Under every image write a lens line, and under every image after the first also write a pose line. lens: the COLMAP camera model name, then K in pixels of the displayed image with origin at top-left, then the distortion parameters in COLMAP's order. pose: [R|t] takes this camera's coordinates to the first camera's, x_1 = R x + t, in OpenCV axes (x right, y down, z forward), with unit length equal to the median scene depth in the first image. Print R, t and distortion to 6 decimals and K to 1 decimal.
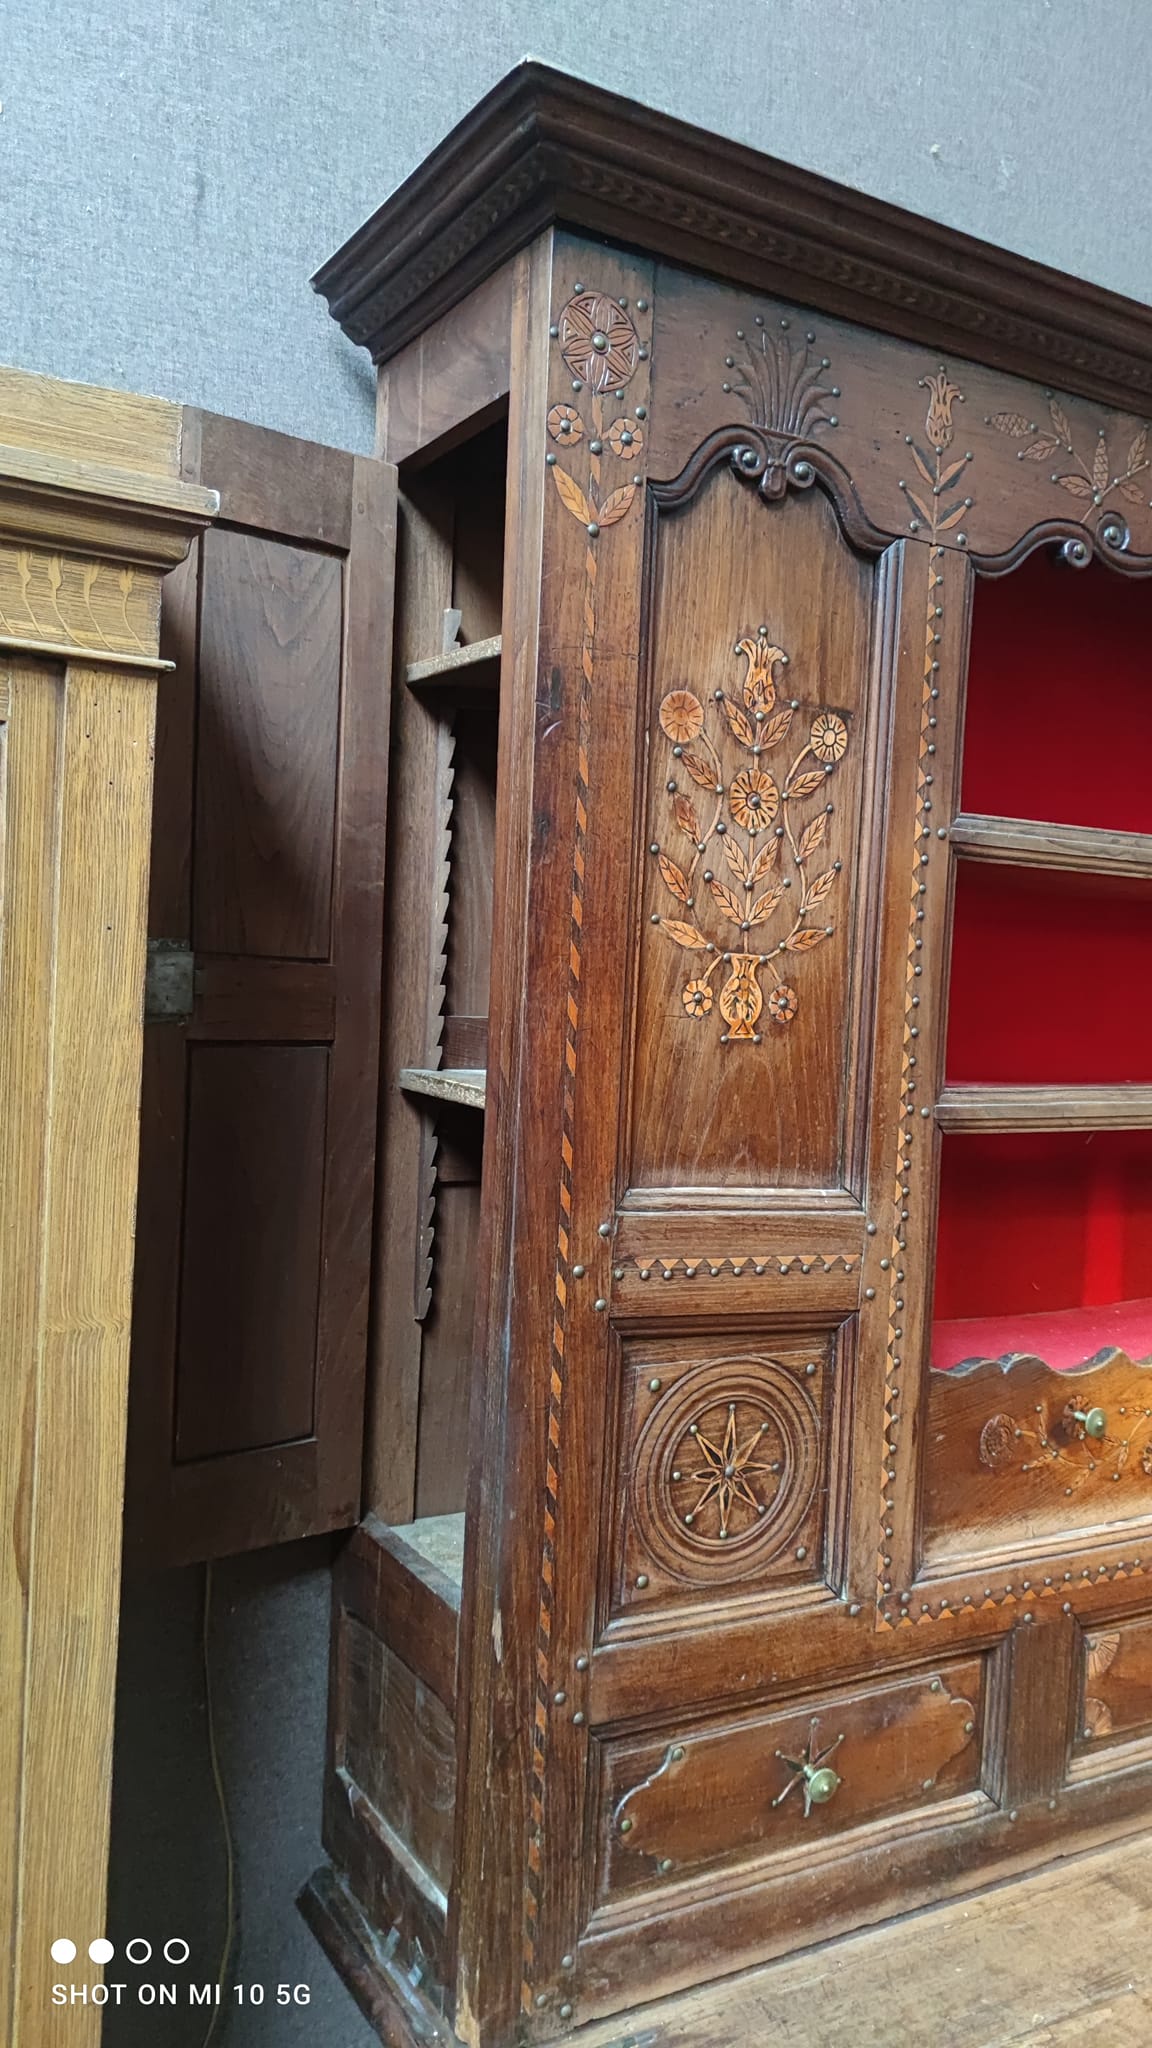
lens RADIAL K [[1504.1, 0, 567.5], [0, 1504.1, 1025.9], [0, 0, 1]] dist [0.059956, -0.062459]
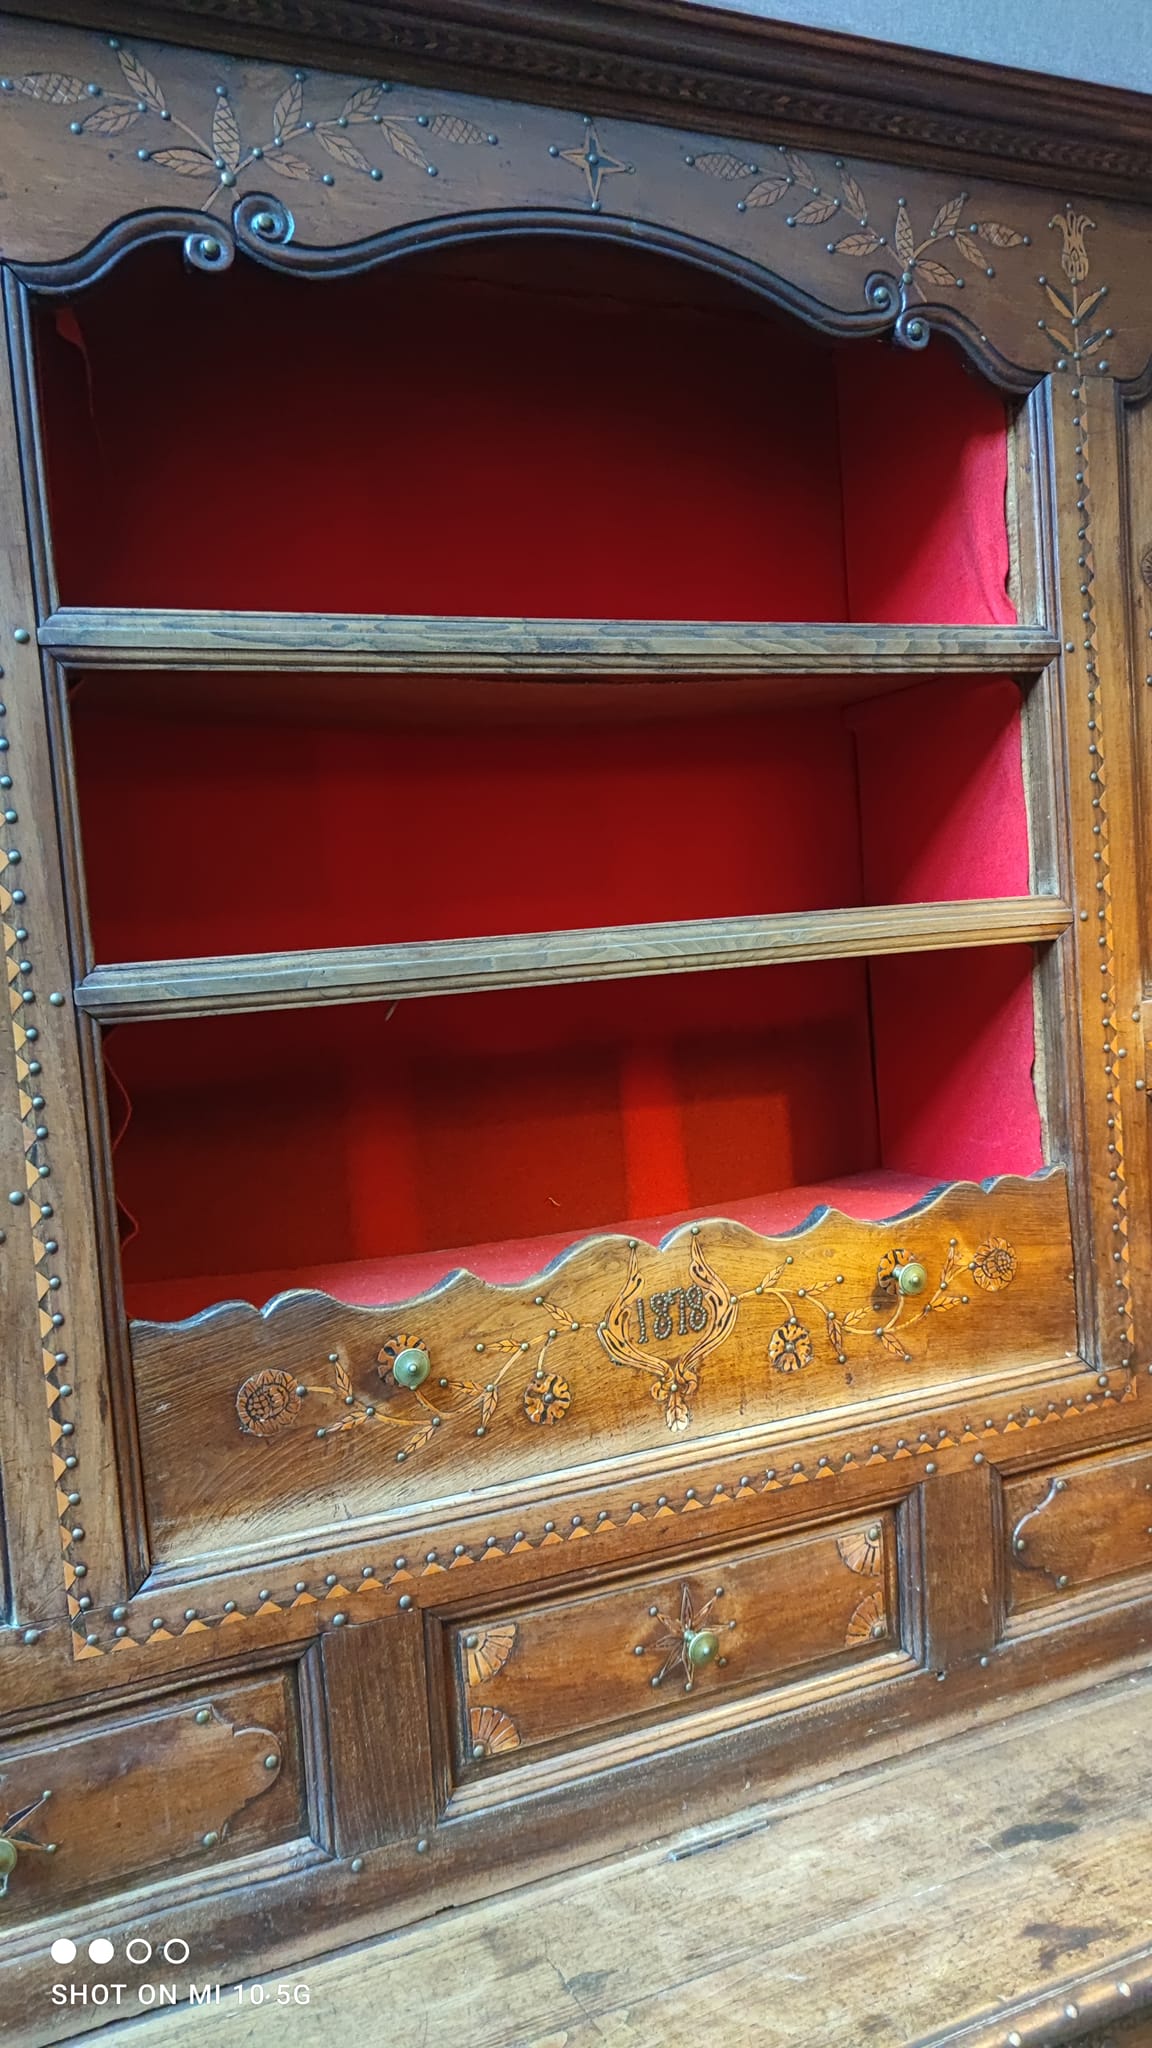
lens RADIAL K [[1510.2, 0, 573.0], [0, 1510.2, 1039.8], [0, 0, 1]] dist [0.066326, -0.073948]
pose [[0.988088, -0.109275, -0.108355, 0.604059], [0.112225, 0.993450, 0.021488, 0.094789], [0.105297, -0.033392, 0.993880, 0.258326]]
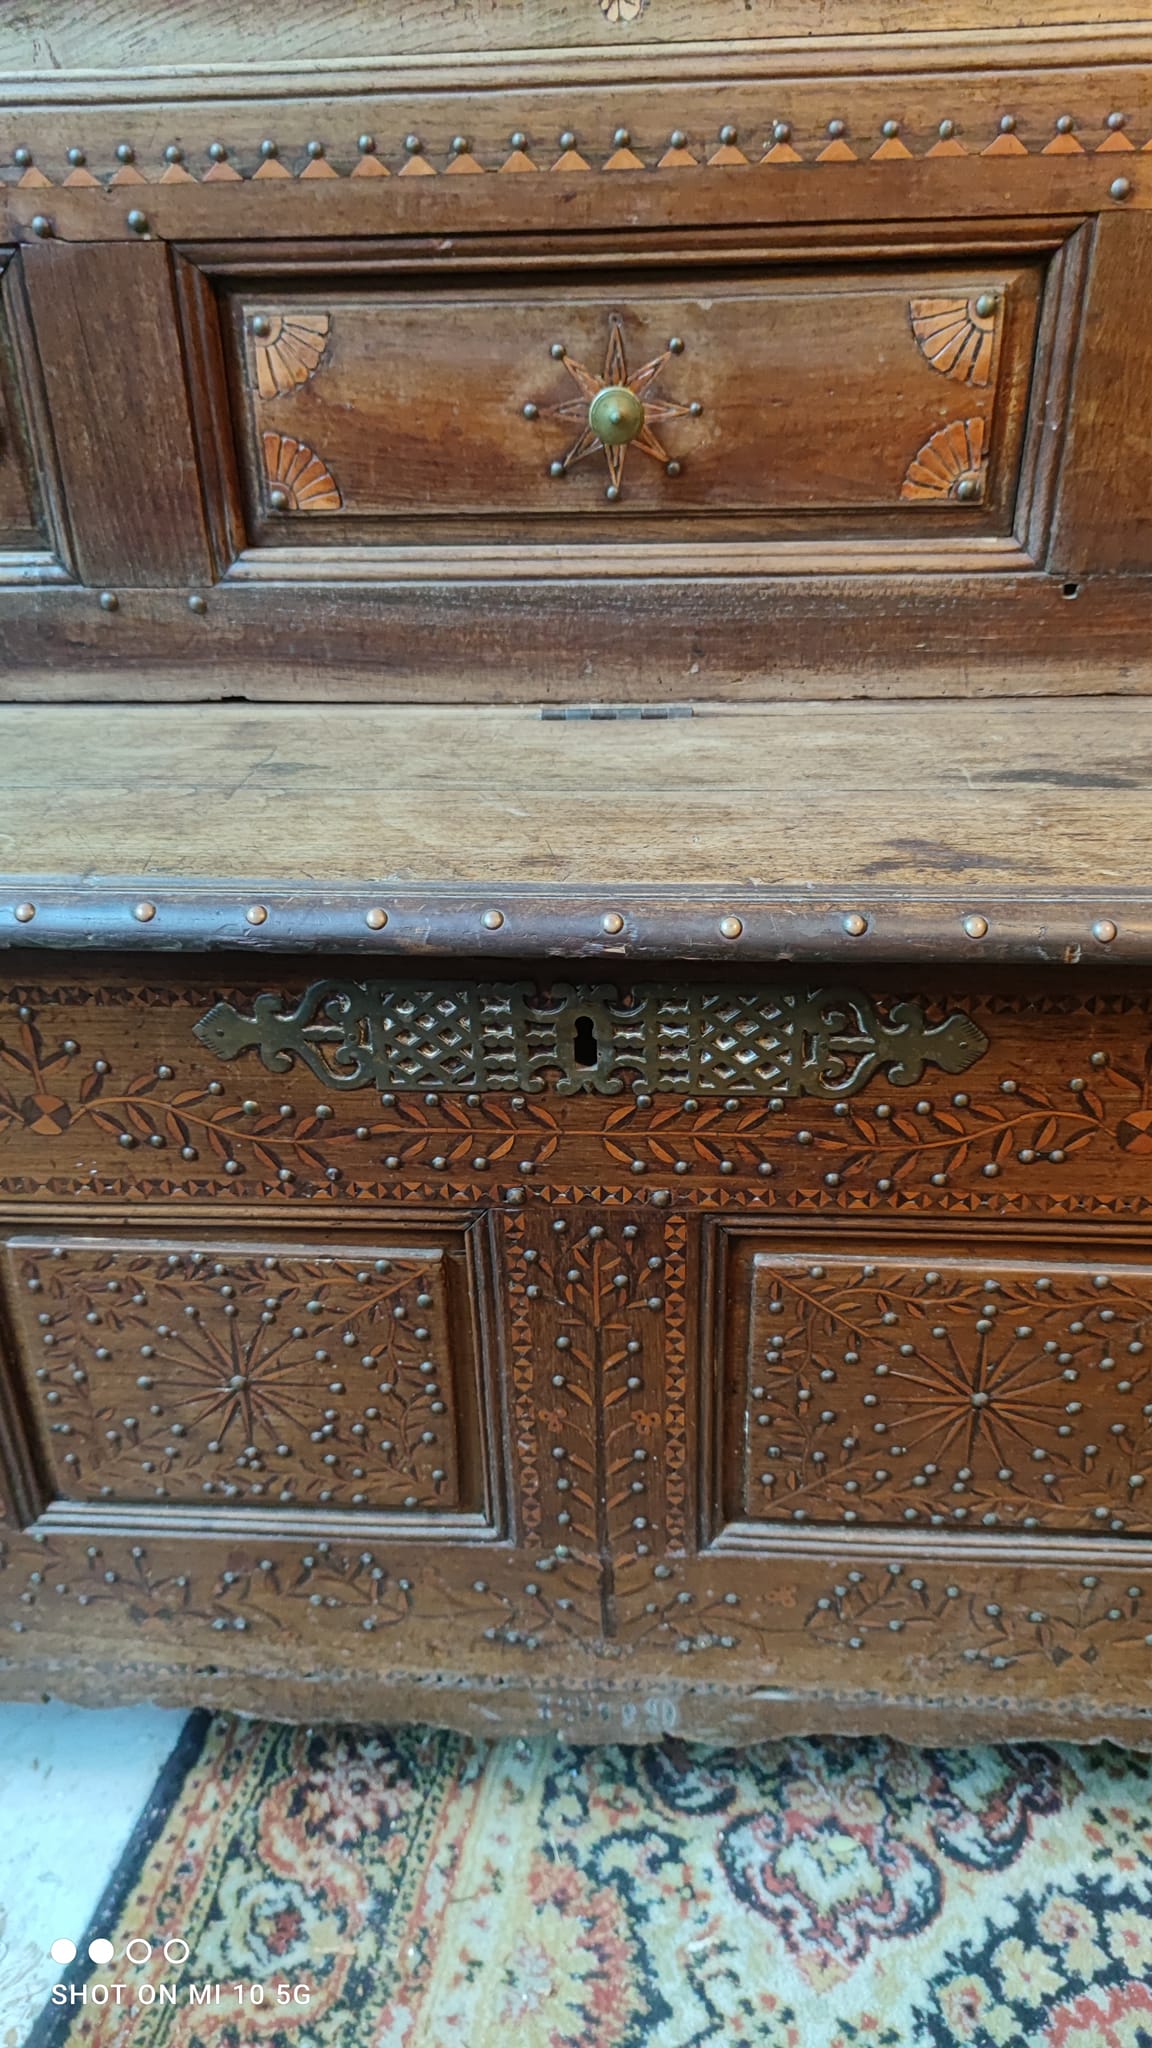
lens RADIAL K [[1516.1, 0, 567.7], [0, 1516.1, 1028.1], [0, 0, 1]] dist [0.045691, -0.058159]
pose [[0.821876, 0.203172, -0.532204, 0.902941], [0.042140, 0.909995, 0.412472, 0.482082], [0.568106, -0.361428, 0.739341, 0.663146]]
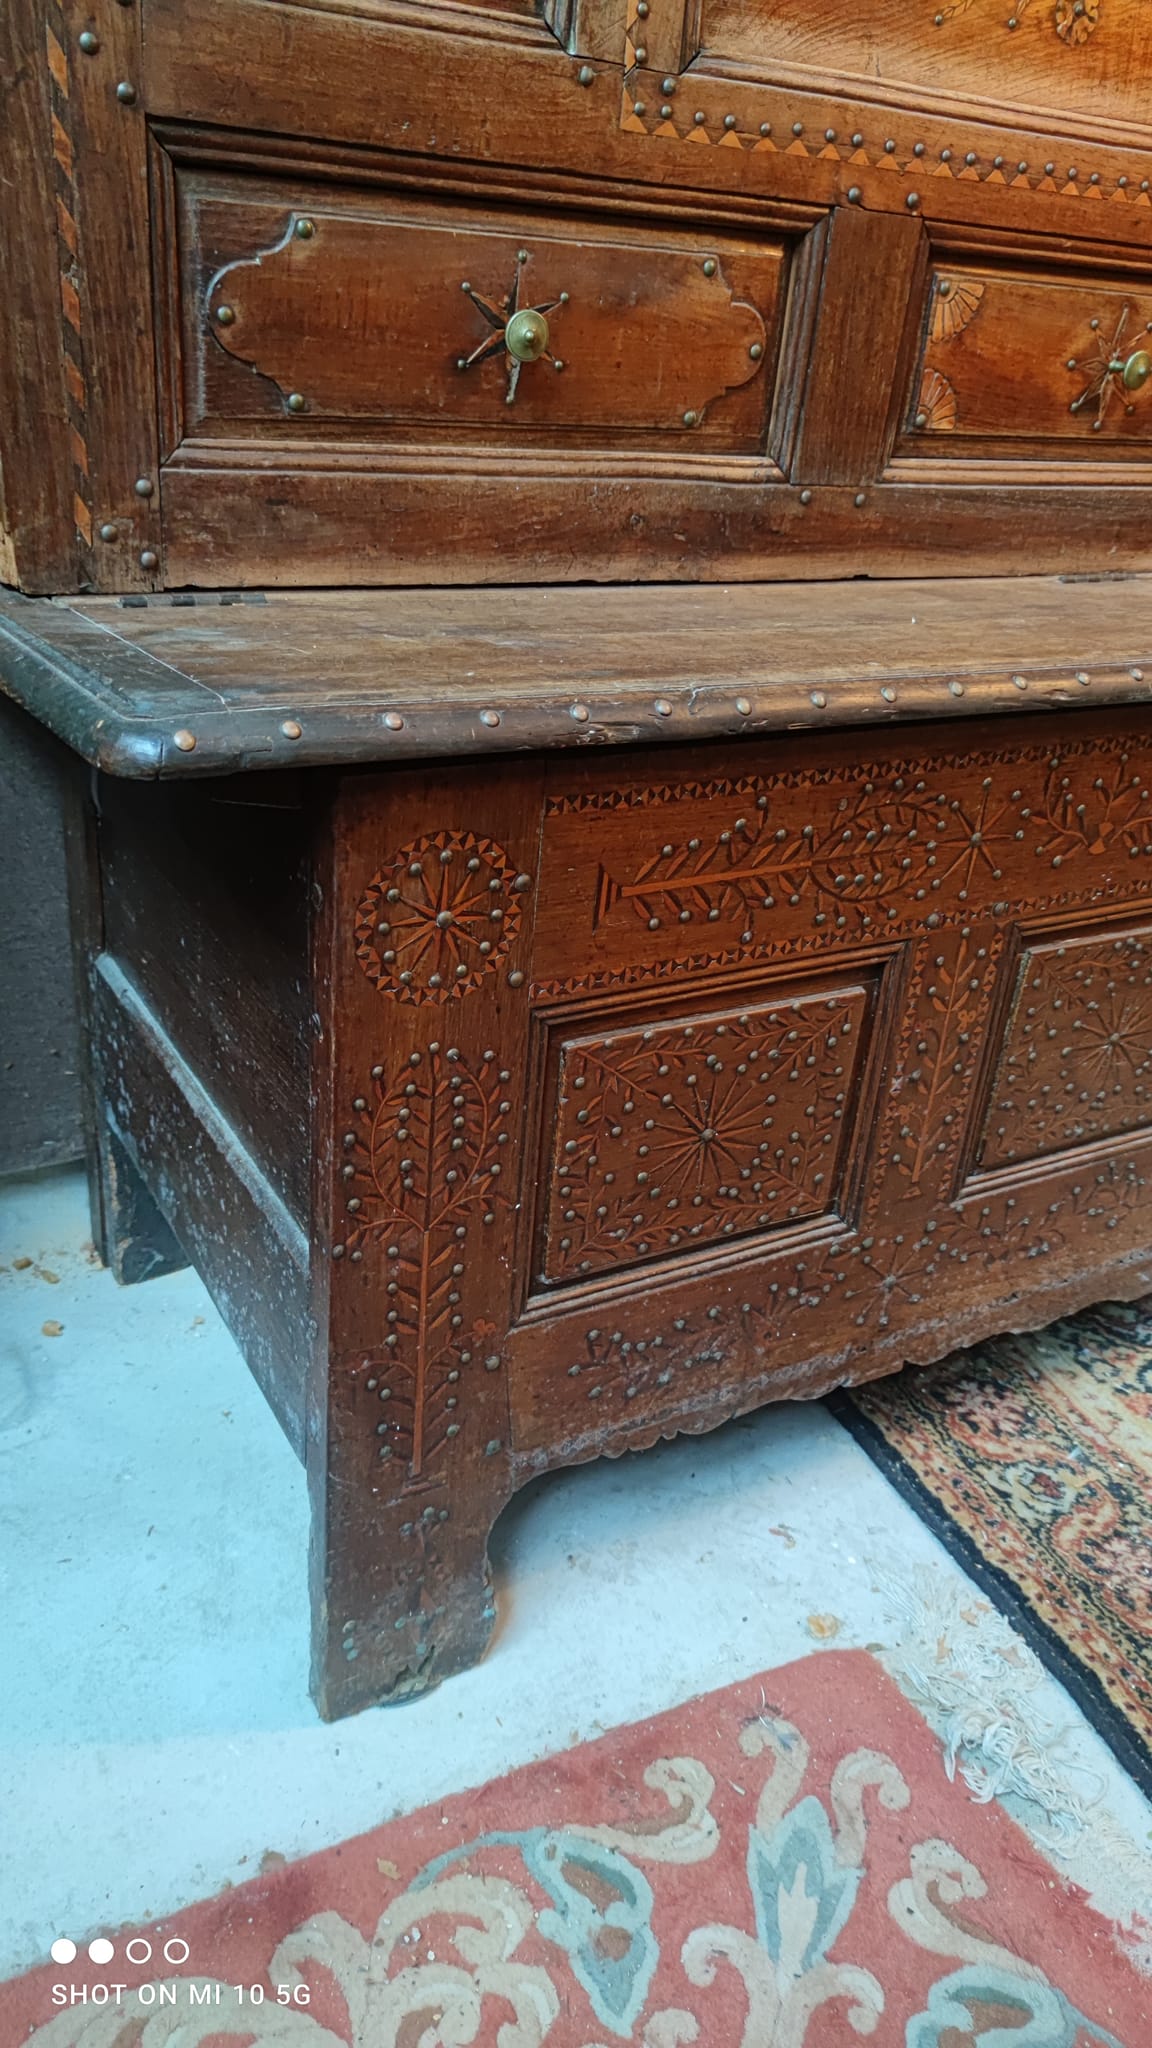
lens RADIAL K [[1514.4, 0, 550.5], [0, 1514.4, 1039.1], [0, 0, 1]] dist [0.066190, -0.076715]
pose [[0.999605, 0.025789, 0.011189, 0.181591], [-0.028111, 0.915278, 0.401840, 0.519080], [0.000122, -0.401996, 0.915642, 0.204485]]
